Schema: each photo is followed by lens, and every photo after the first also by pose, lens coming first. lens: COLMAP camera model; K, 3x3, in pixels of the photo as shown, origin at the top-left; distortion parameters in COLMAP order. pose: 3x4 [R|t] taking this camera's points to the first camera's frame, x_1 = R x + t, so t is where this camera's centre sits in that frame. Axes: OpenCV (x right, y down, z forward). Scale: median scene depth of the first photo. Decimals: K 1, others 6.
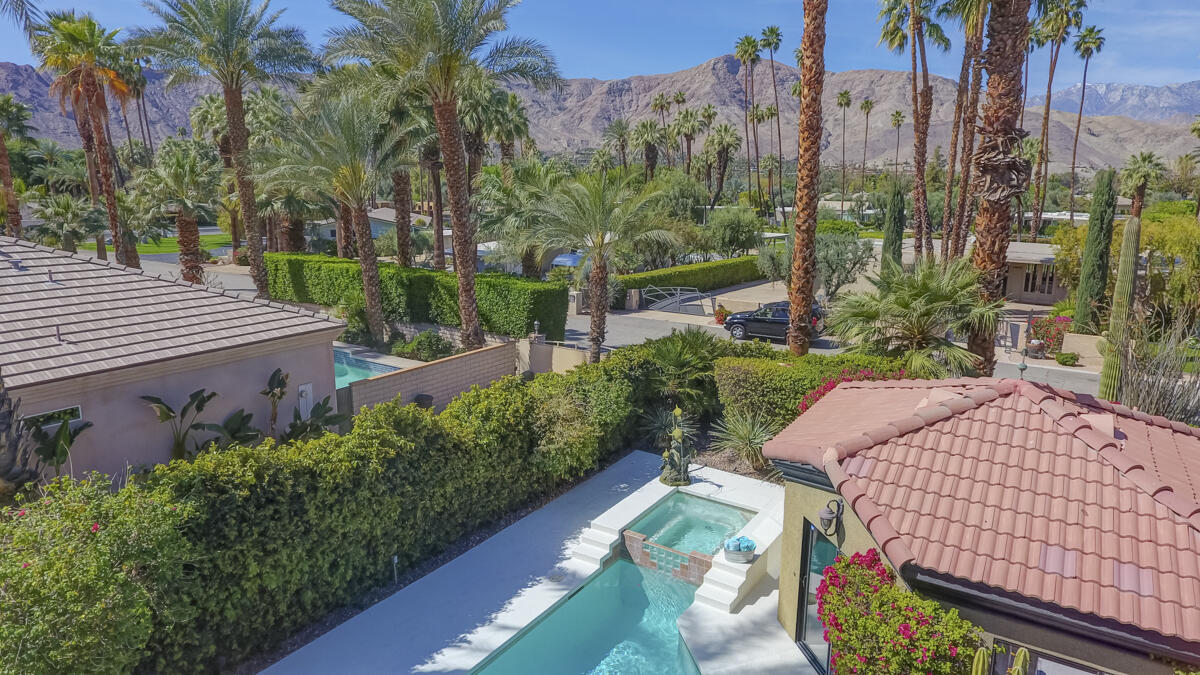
lens RADIAL K [[706.1, 0, 597.4], [0, 706.1, 330.2], [0, 0, 1]] dist [-0.001173, -0.001140]
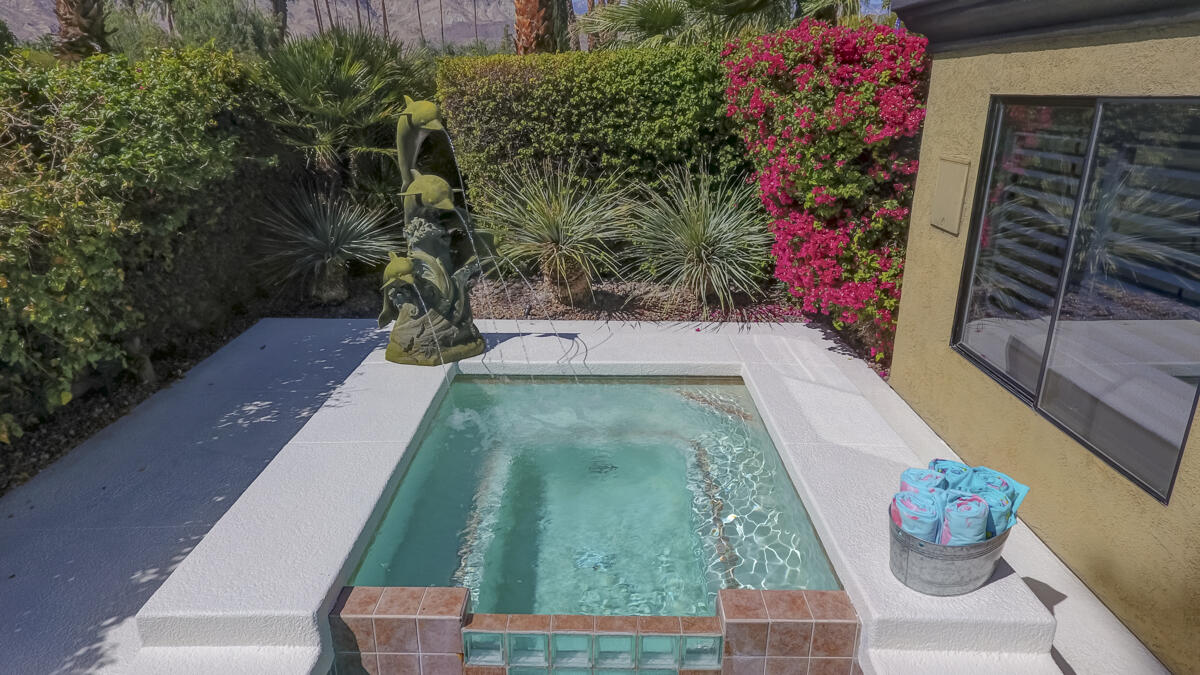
lens RADIAL K [[706.1, 0, 597.4], [0, 706.1, 330.2], [0, 0, 1]] dist [-0.001173, -0.001140]
pose [[0.836617, -0.182532, 0.516483, 0.008741], [0.116173, 0.980525, 0.158350, 0.163763], [-0.535328, -0.072477, 0.841529, 0.700593]]
